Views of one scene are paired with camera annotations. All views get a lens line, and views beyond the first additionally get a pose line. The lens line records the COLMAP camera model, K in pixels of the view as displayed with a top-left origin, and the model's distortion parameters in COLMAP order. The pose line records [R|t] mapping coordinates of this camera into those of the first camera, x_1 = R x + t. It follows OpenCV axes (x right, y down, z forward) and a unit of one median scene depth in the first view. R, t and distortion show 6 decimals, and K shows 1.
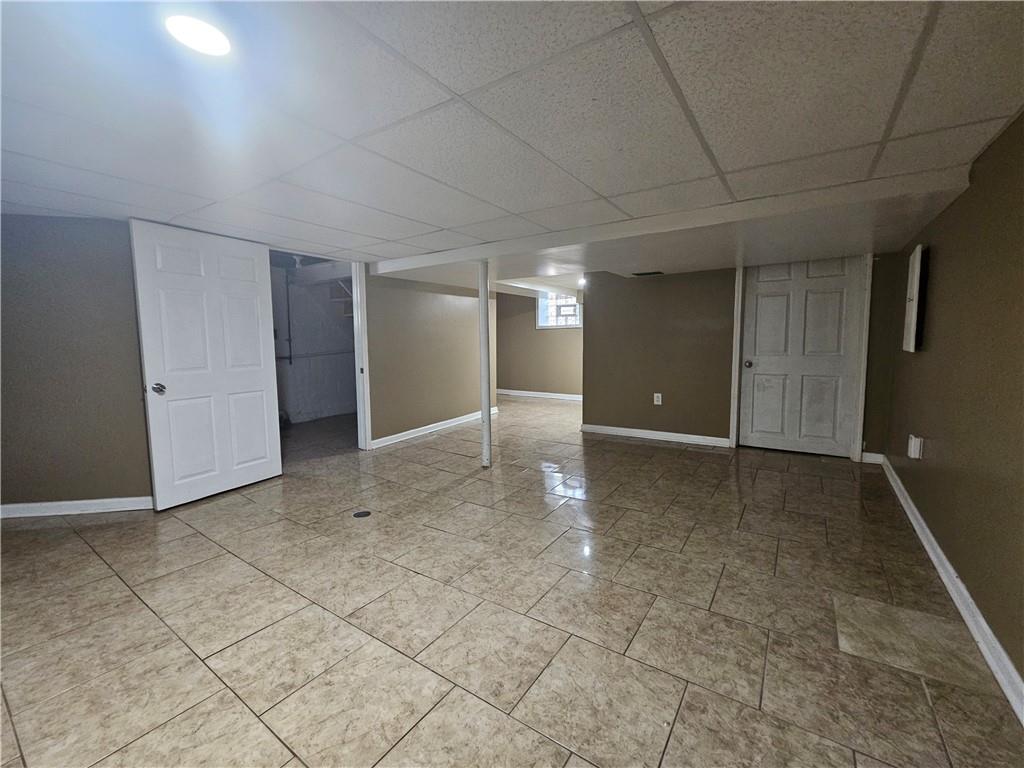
lens RADIAL K [[419.7, 0, 518.3], [0, 419.7, 385.5], [0, 0, 1]] dist [0.000626, 0.000690]
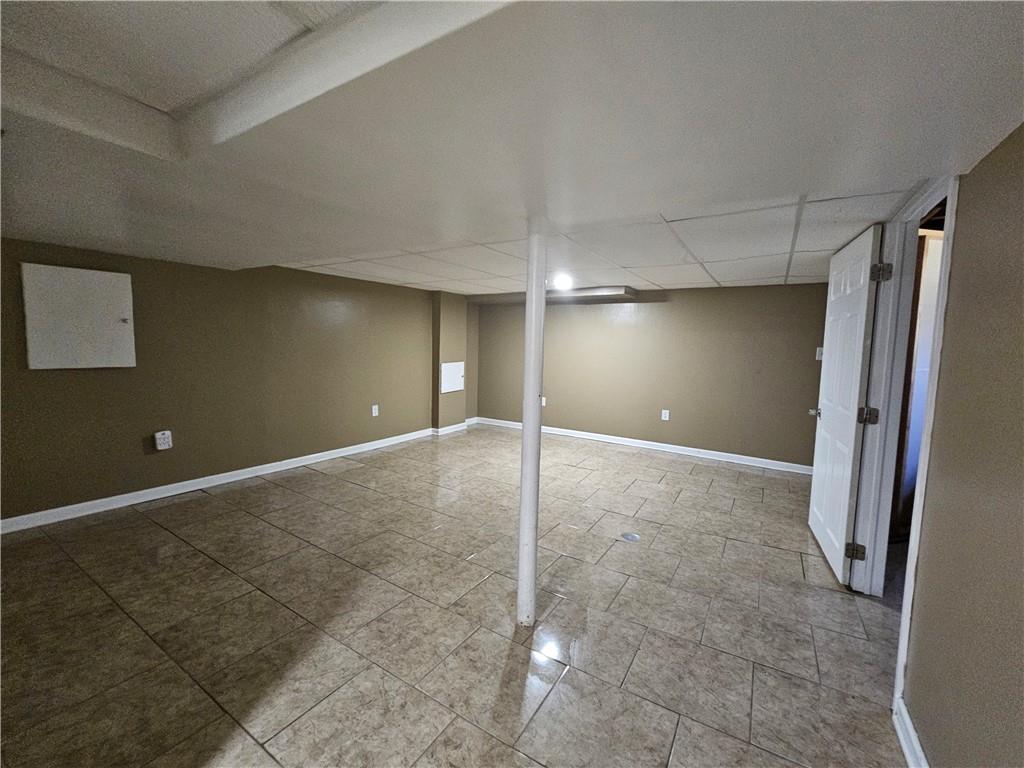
lens RADIAL K [[419.7, 0, 514.0], [0, 419.7, 377.4], [0, 0, 1]] dist [0.000626, 0.000690]
pose [[-0.998934, -0.011402, -0.044722, -0.059049], [-0.019777, 0.981280, 0.191570, -0.351694], [0.041701, 0.192250, -0.980460, 2.607624]]
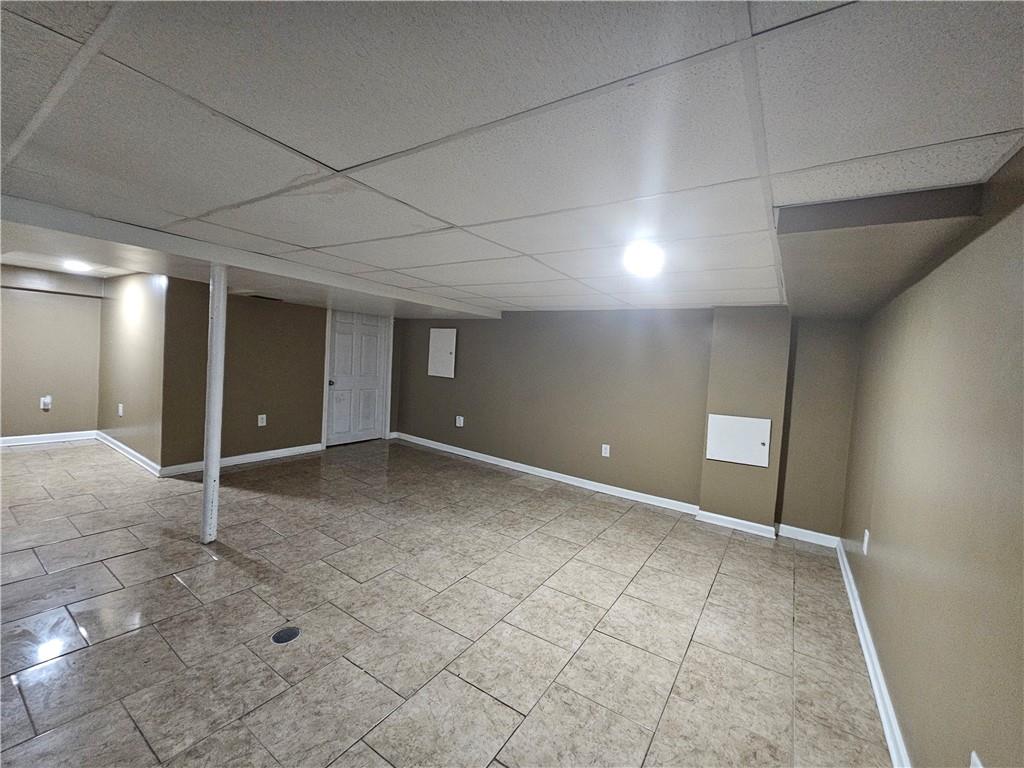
lens RADIAL K [[419.7, 0, 513.5], [0, 419.7, 381.7], [0, 0, 1]] dist [0.000626, 0.000690]
pose [[-0.007367, -0.047576, 0.998840, -1.438459], [0.041966, 0.997973, 0.047845, -0.176953], [-0.999092, 0.042270, -0.005356, 0.835586]]
